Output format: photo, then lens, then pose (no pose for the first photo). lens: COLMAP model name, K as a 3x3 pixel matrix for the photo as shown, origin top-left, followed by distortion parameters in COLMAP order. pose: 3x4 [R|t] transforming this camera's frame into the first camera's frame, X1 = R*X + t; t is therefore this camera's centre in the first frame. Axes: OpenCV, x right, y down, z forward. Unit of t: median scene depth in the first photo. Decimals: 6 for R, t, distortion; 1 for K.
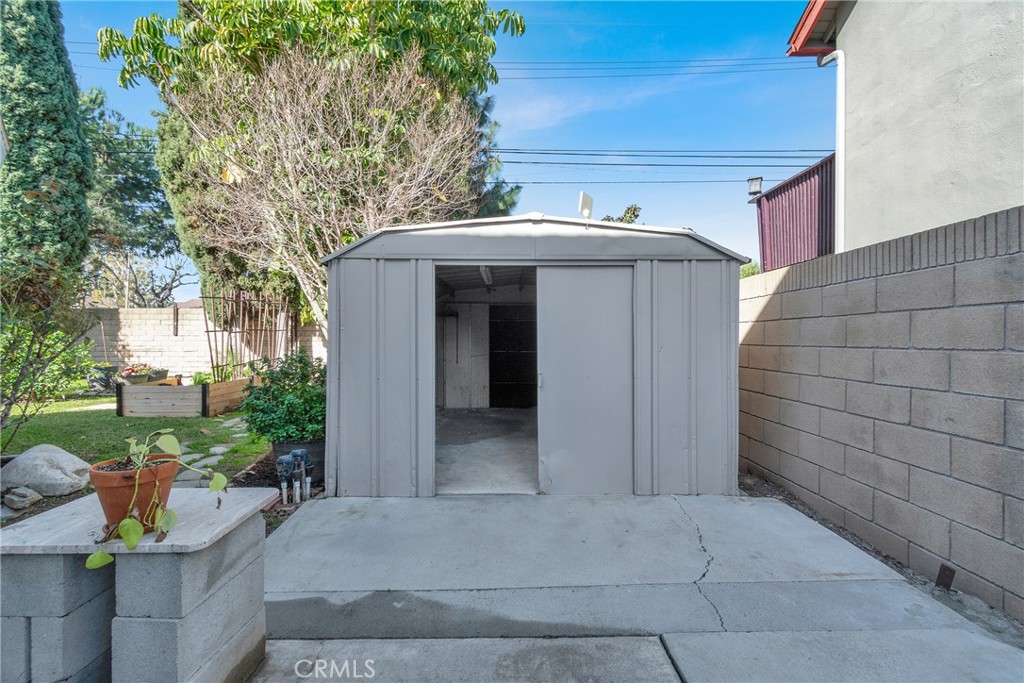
lens RADIAL K [[454.6, 0, 511.7], [0, 454.6, 339.8], [0, 0, 1]] dist [0.003242, 0.000481]
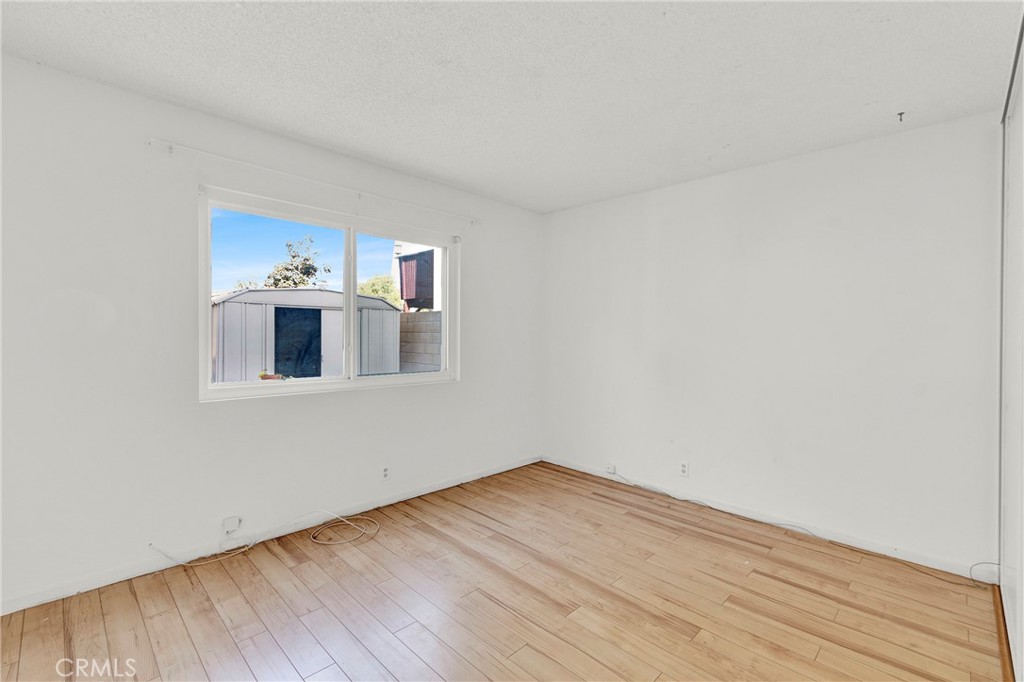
lens RADIAL K [[454.6, 0, 513.7], [0, 454.6, 336.8], [0, 0, 1]] dist [0.003242, 0.000481]
pose [[0.718111, -0.001652, 0.695926, -0.851346], [-0.004530, 0.999965, 0.007048, -0.041497], [-0.695913, -0.008214, 0.718079, -1.338116]]
